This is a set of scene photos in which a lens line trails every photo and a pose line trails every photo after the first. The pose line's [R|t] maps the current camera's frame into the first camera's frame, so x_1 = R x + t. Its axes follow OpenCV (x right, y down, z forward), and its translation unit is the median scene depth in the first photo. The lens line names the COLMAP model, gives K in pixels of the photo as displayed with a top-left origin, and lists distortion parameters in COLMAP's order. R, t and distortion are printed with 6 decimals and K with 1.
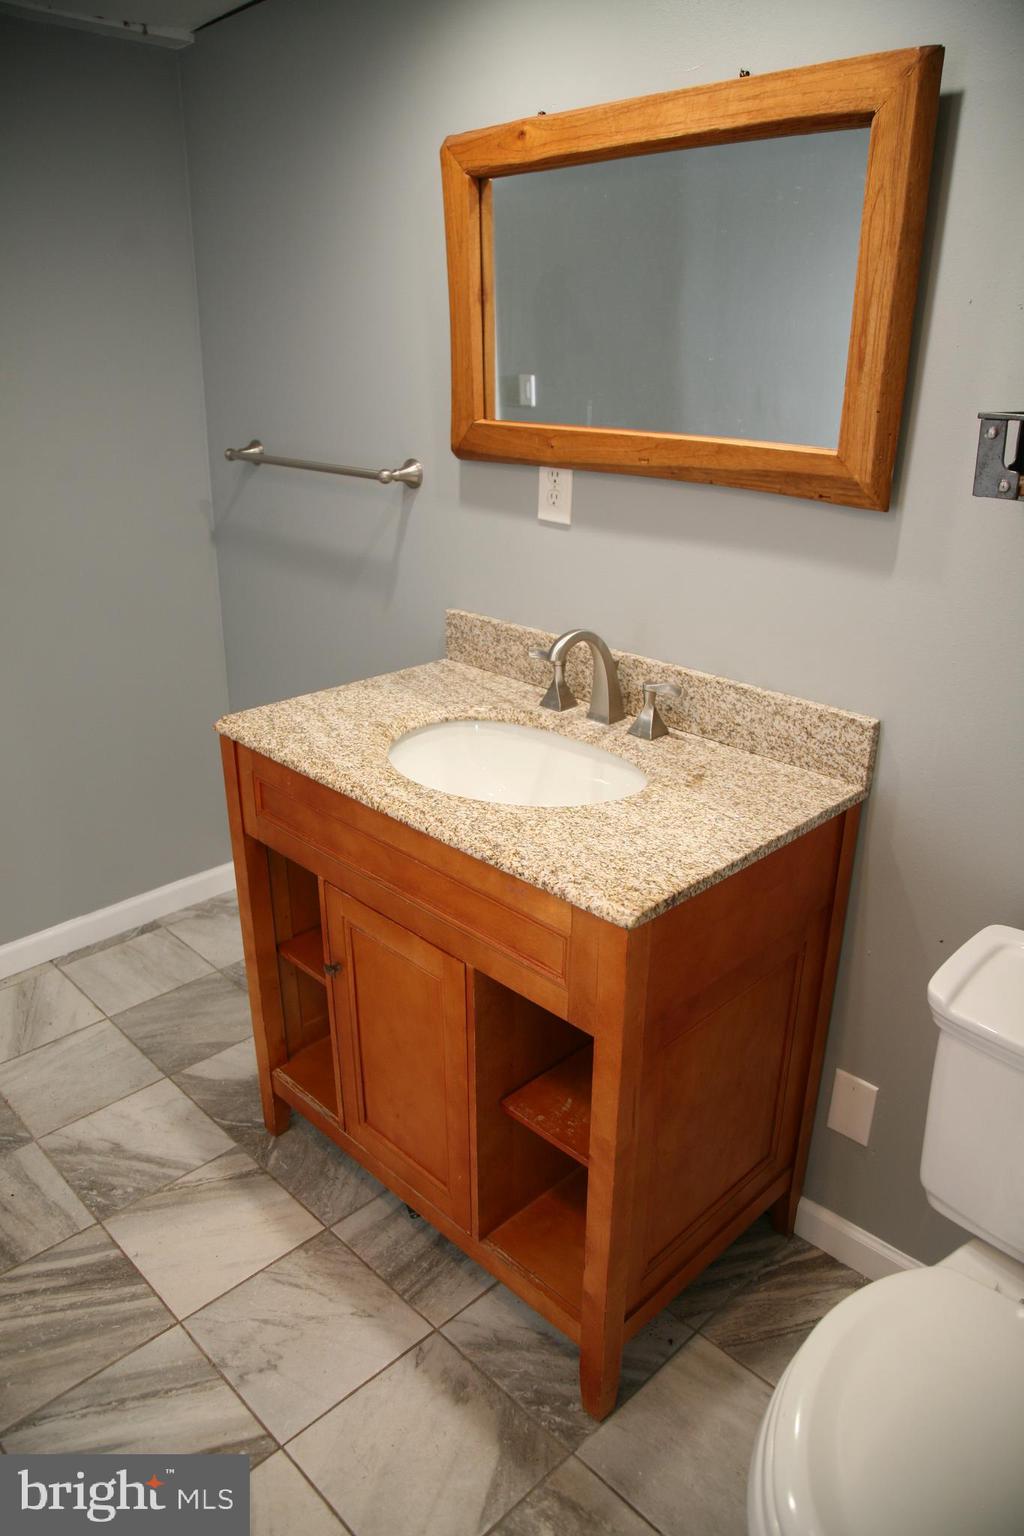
lens RADIAL K [[1063.7, 0, 517.9], [0, 1063.7, 775.3], [0, 0, 1]] dist [-0.124659, 0.073309]
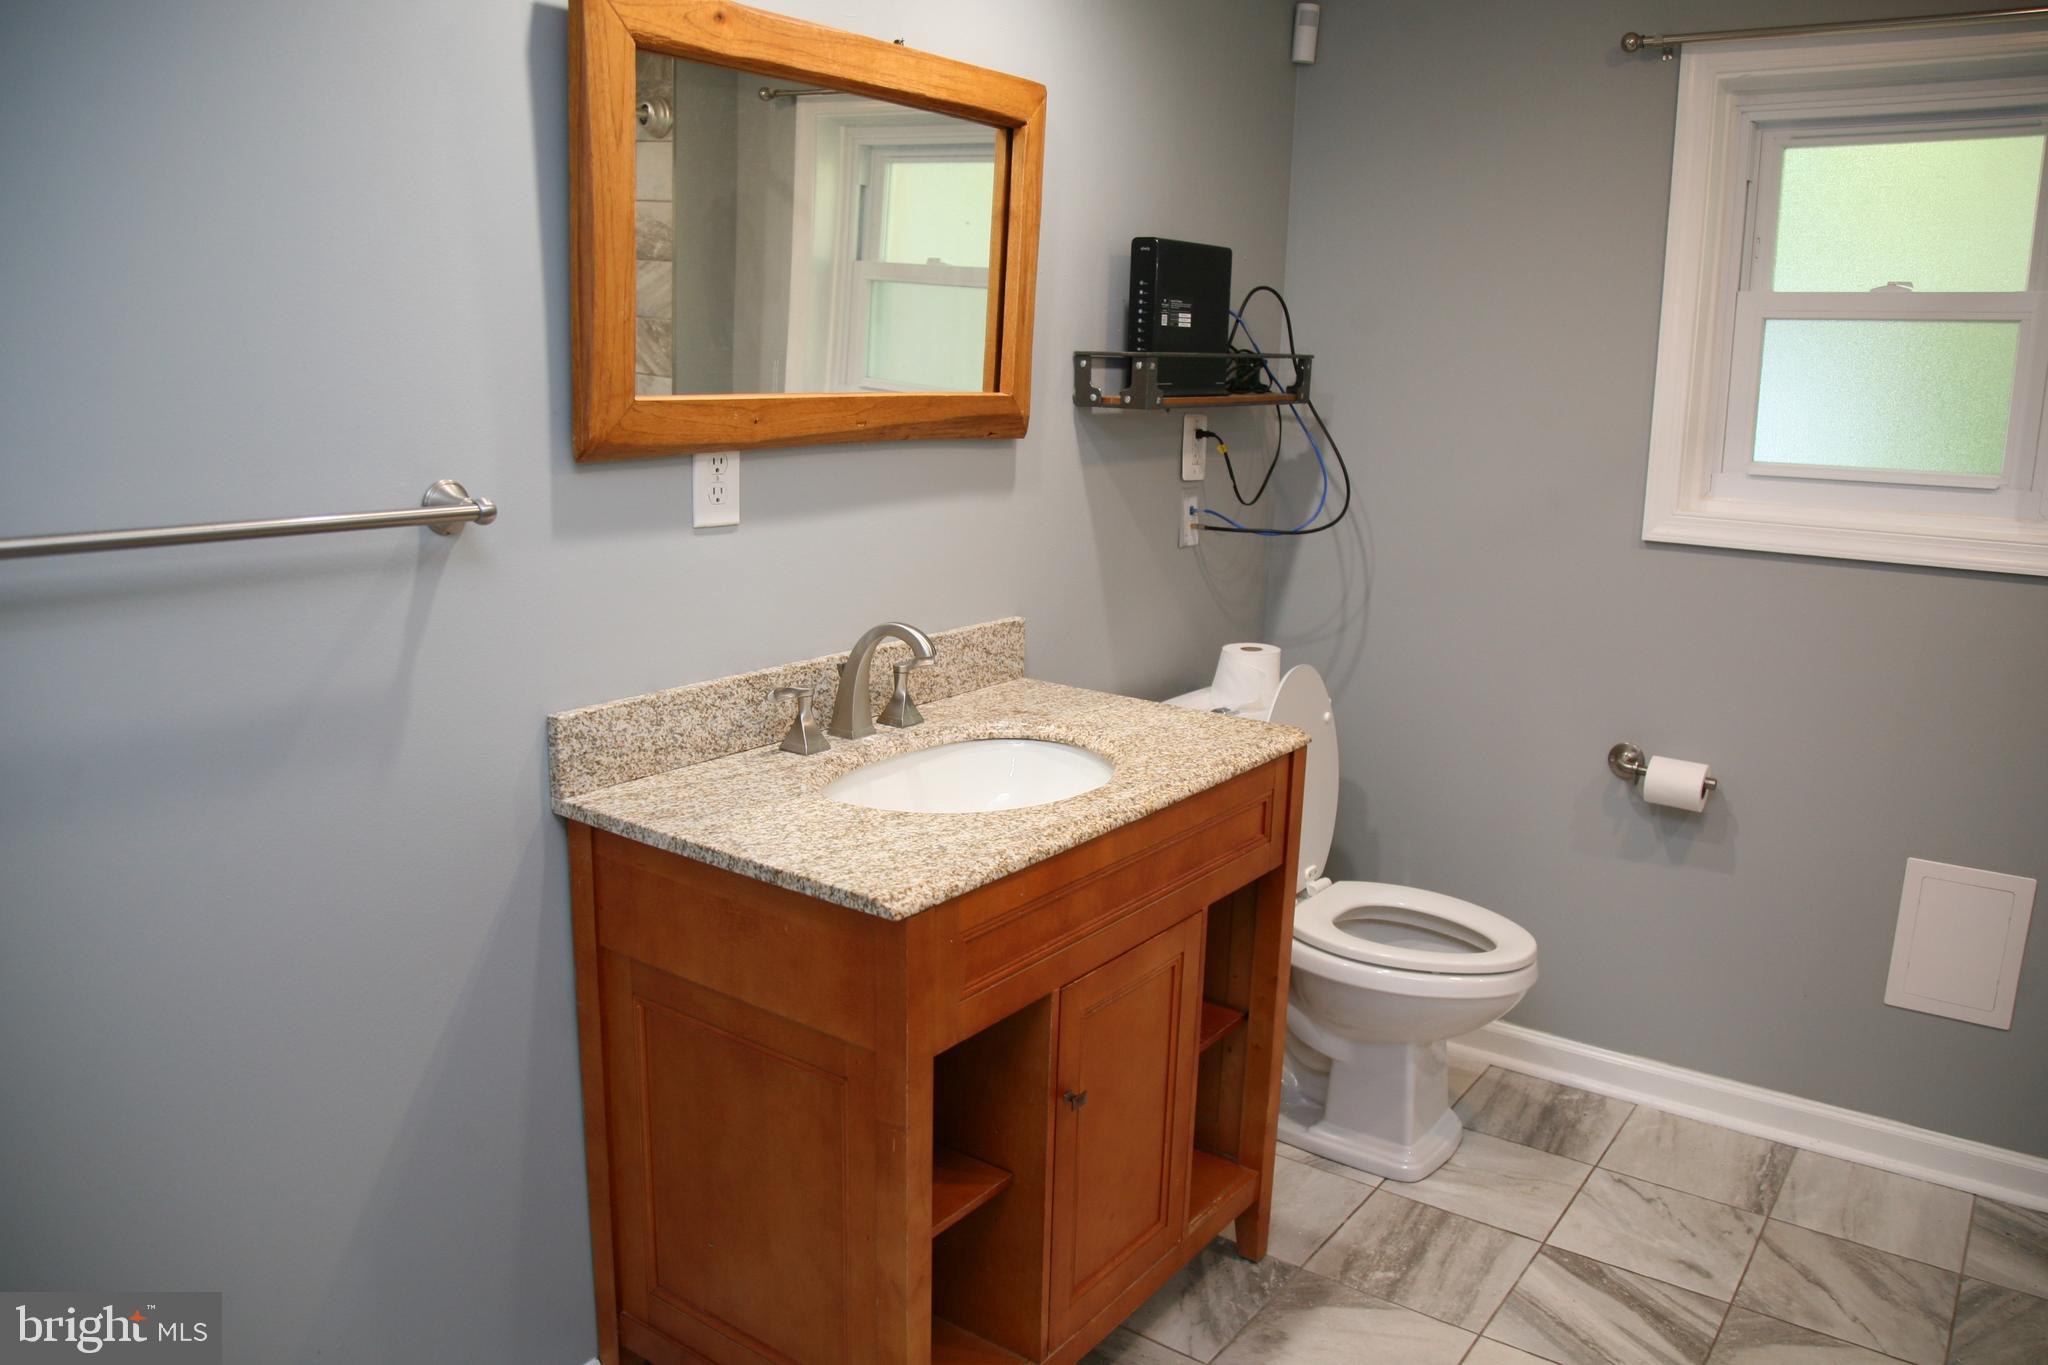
lens RADIAL K [[1418.3, 0, 1034.6], [0, 1418.3, 701.4], [0, 0, 1]] dist [-0.124659, 0.073309]
pose [[-0.143001, -0.238636, 0.960523, -1.079358], [0.358799, 0.891978, 0.275024, -0.357460], [-0.922396, 0.383963, -0.041931, 0.983520]]
